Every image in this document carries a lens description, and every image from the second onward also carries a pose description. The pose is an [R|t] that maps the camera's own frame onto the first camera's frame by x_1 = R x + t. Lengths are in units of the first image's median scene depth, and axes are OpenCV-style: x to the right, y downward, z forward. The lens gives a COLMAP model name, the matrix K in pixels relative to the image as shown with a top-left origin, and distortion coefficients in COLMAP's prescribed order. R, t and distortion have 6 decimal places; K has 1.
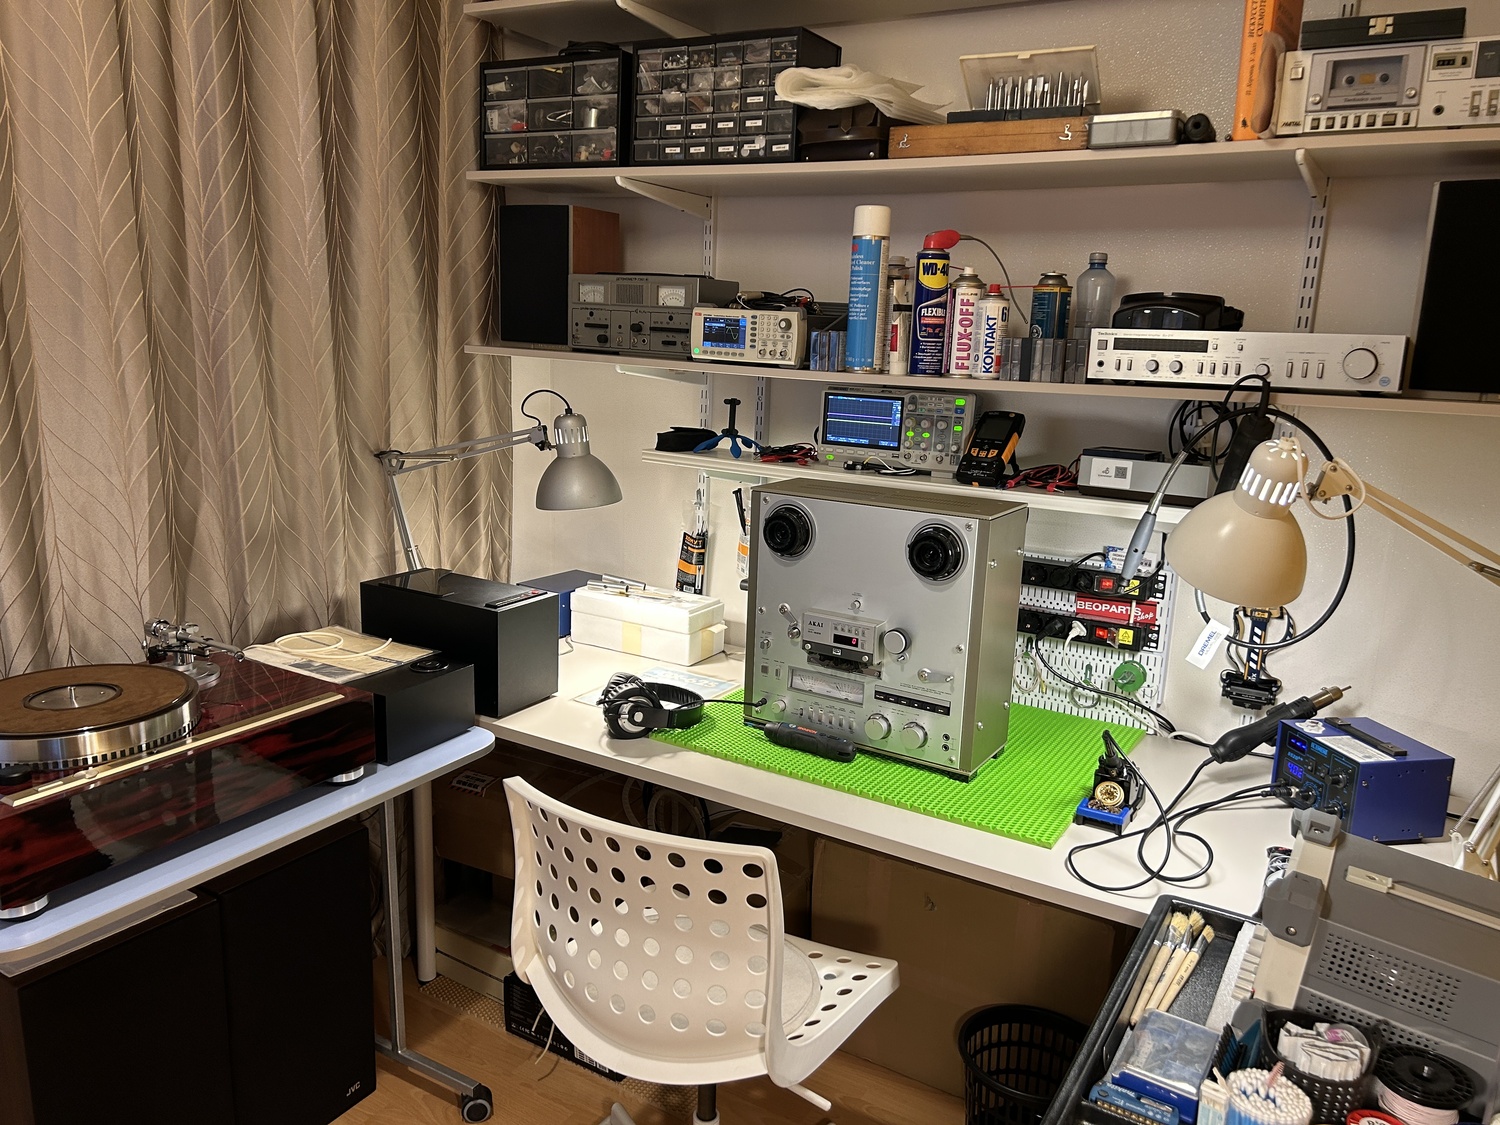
lens RADIAL K [[1154.4, 0, 746.3], [0, 1154.4, 544.1], [0, 0, 1]] dist [0.064195, -0.122839]
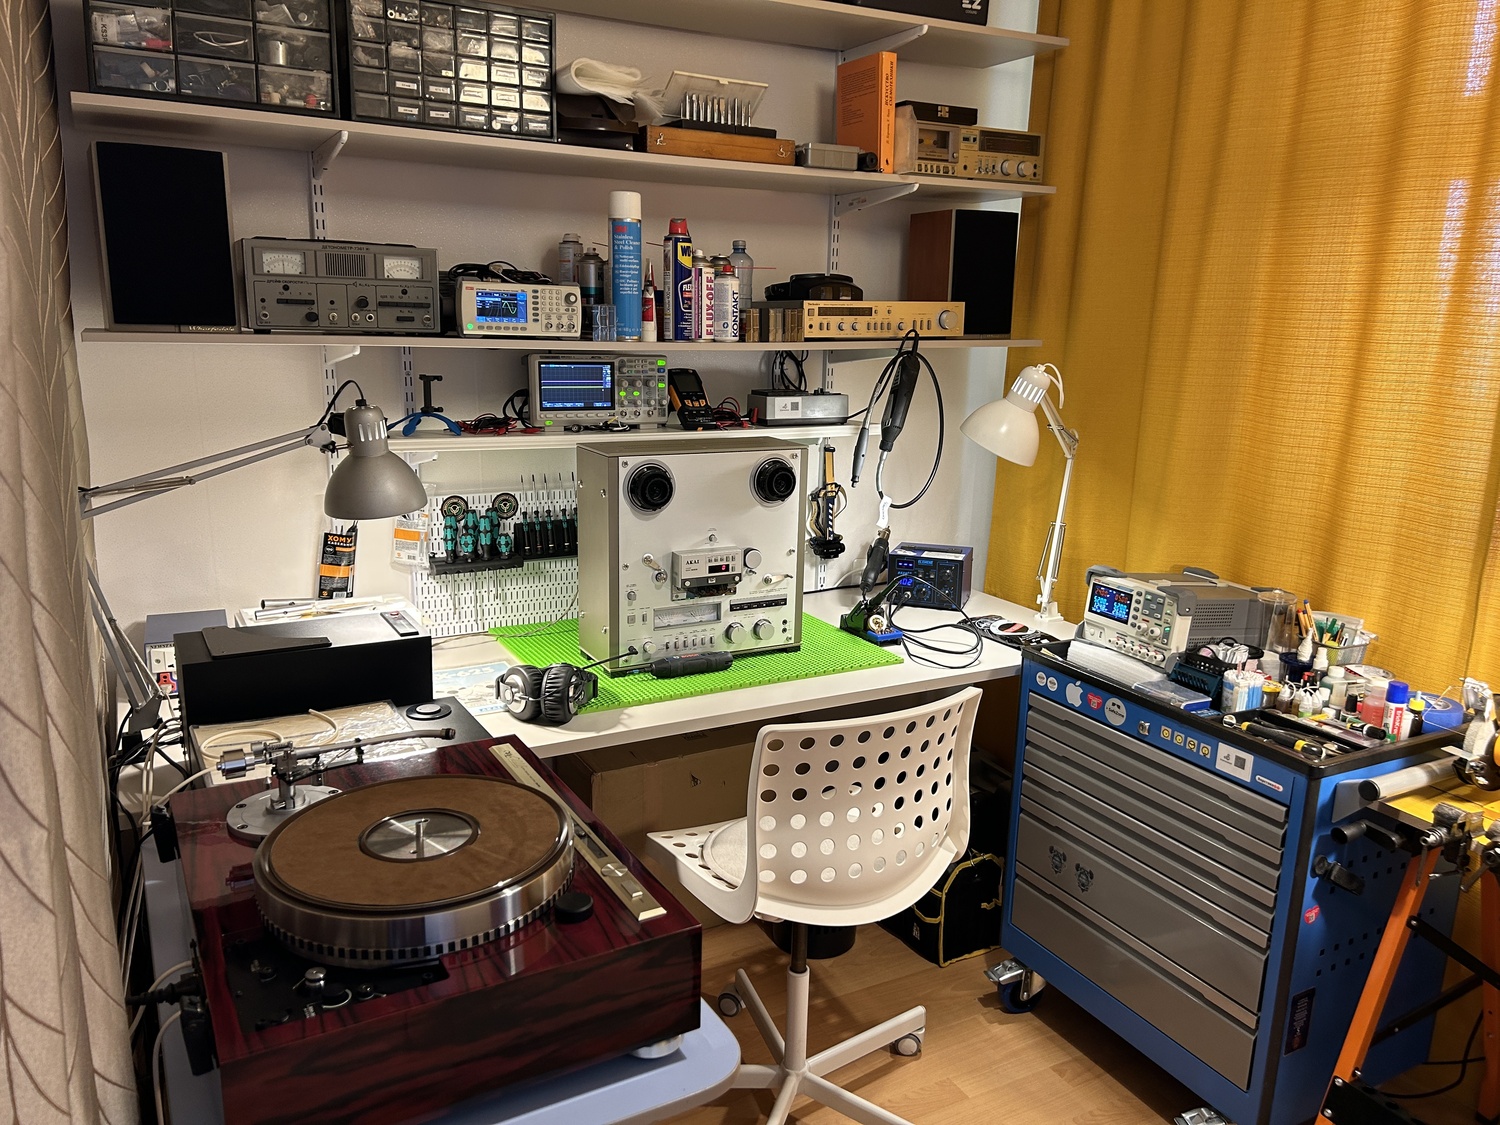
lens RADIAL K [[1165.1, 0, 750.0], [0, 1165.1, 562.5], [0, 0, 1]] dist [-0.007915, -0.004998]
pose [[0.483696, -0.207095, 0.850382, -0.826658], [0.158542, 0.976262, 0.147572, -0.084913], [-0.860757, 0.063441, 0.505047, 0.336410]]
